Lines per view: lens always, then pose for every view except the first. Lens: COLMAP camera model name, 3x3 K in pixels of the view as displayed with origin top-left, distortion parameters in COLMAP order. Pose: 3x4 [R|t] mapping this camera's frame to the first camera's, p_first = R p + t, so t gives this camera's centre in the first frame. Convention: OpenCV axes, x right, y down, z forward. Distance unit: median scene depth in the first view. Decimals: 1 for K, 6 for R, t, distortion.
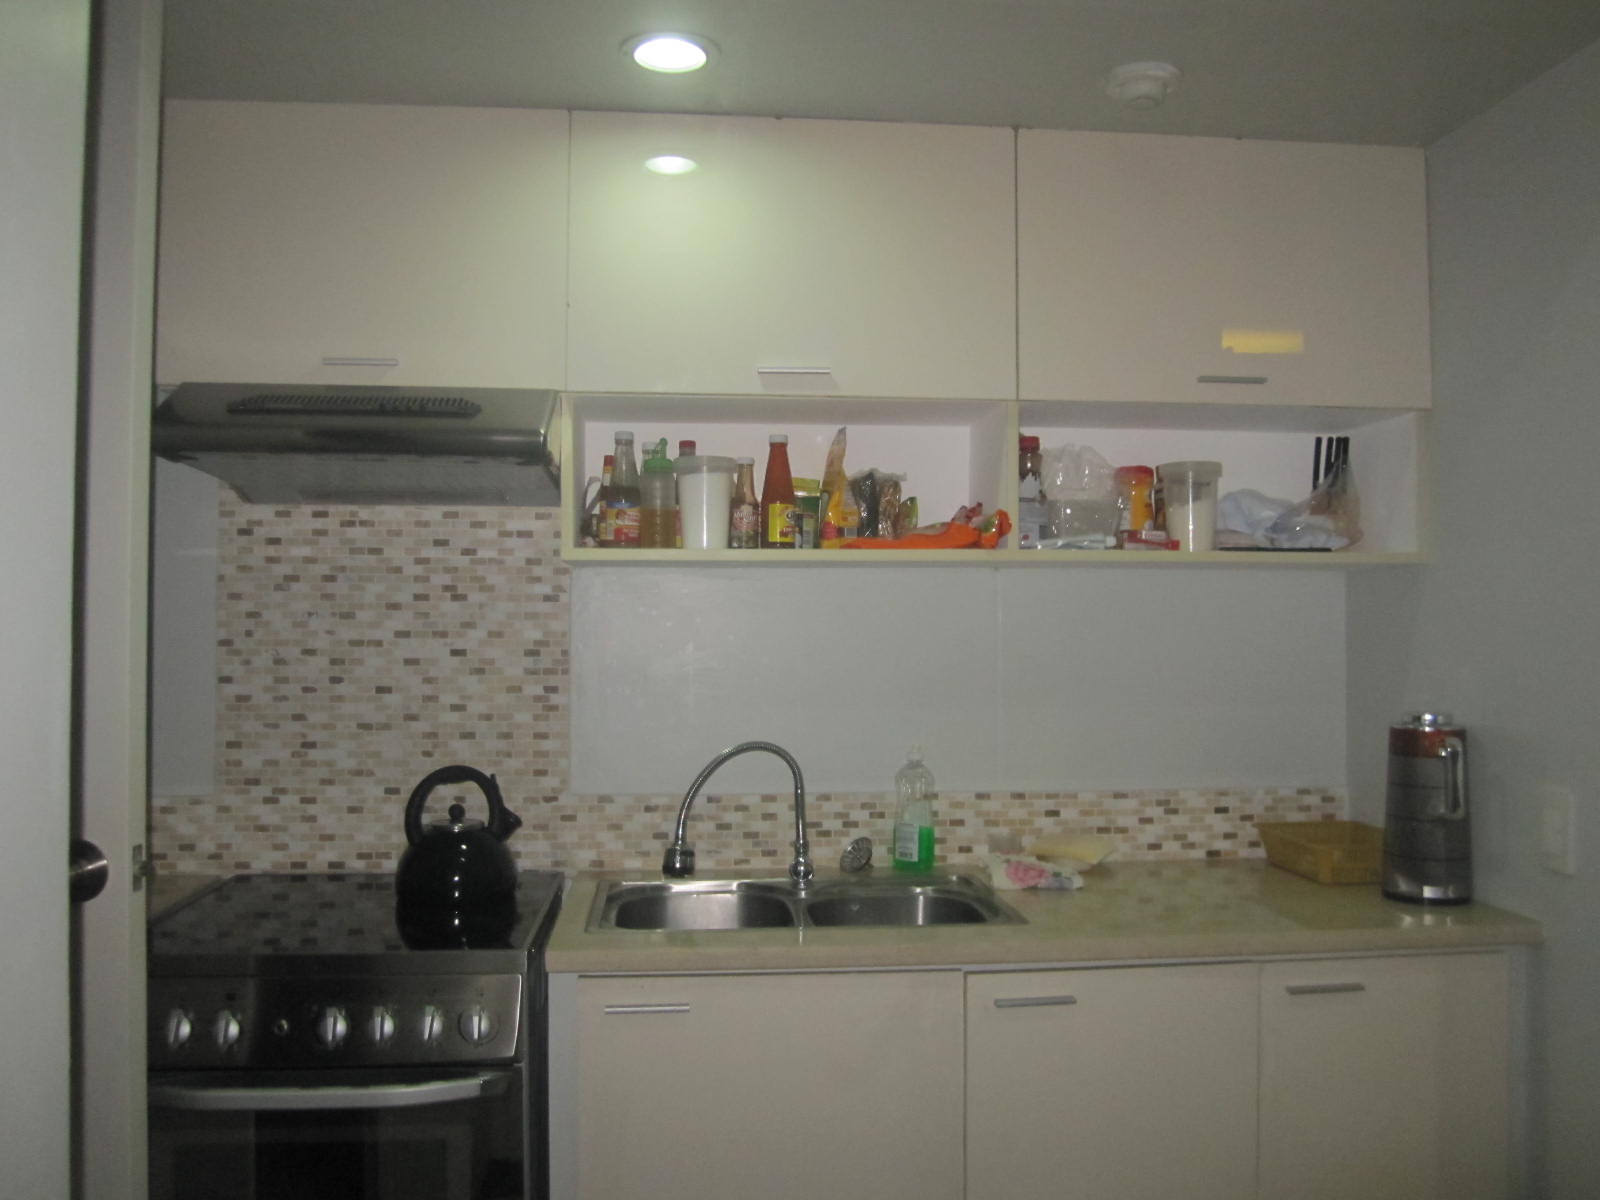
lens RADIAL K [[1308.6, 0, 801.4], [0, 1308.6, 602.7], [0, 0, 1]] dist [-0.072957, 0.008704]
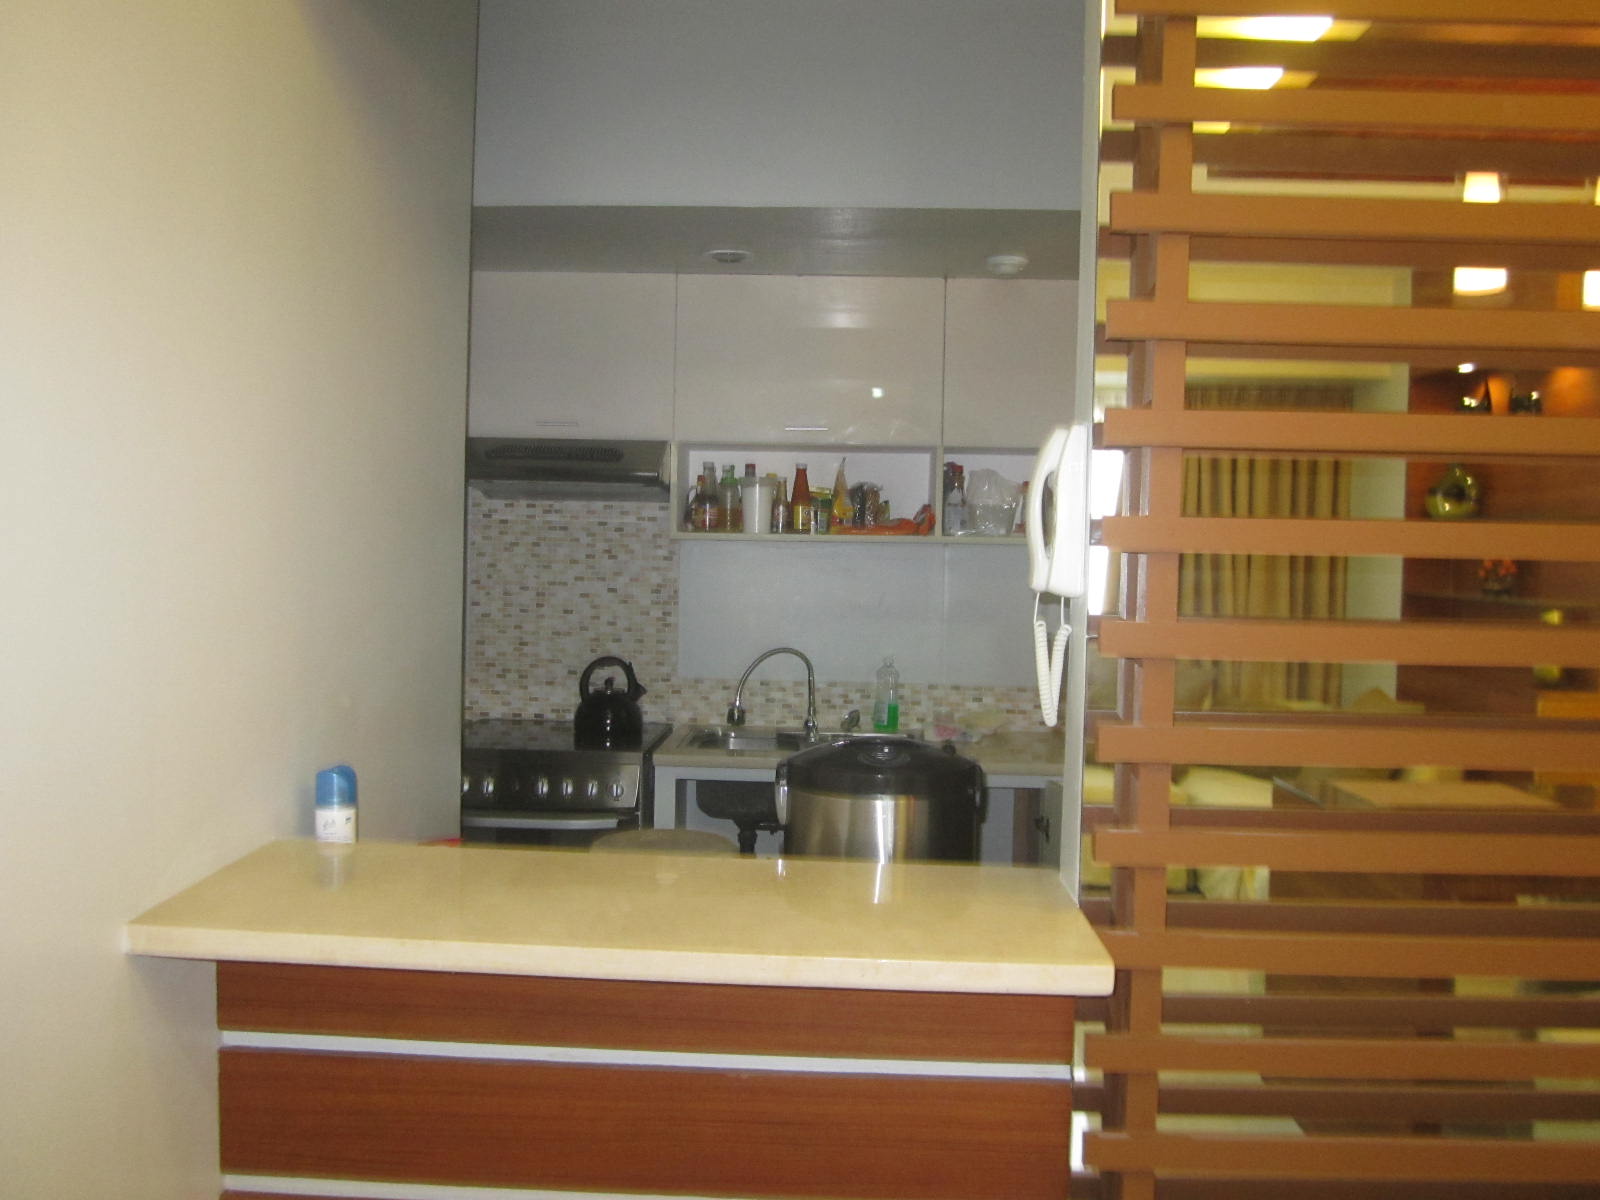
lens RADIAL K [[1308.6, 0, 798.5], [0, 1308.6, 598.7], [0, 0, 1]] dist [-0.072957, 0.008704]
pose [[0.991681, 0.022507, -0.126734, 0.185121], [-0.015976, 0.998503, 0.052319, -0.042198], [0.127722, -0.049859, 0.990556, -0.624882]]
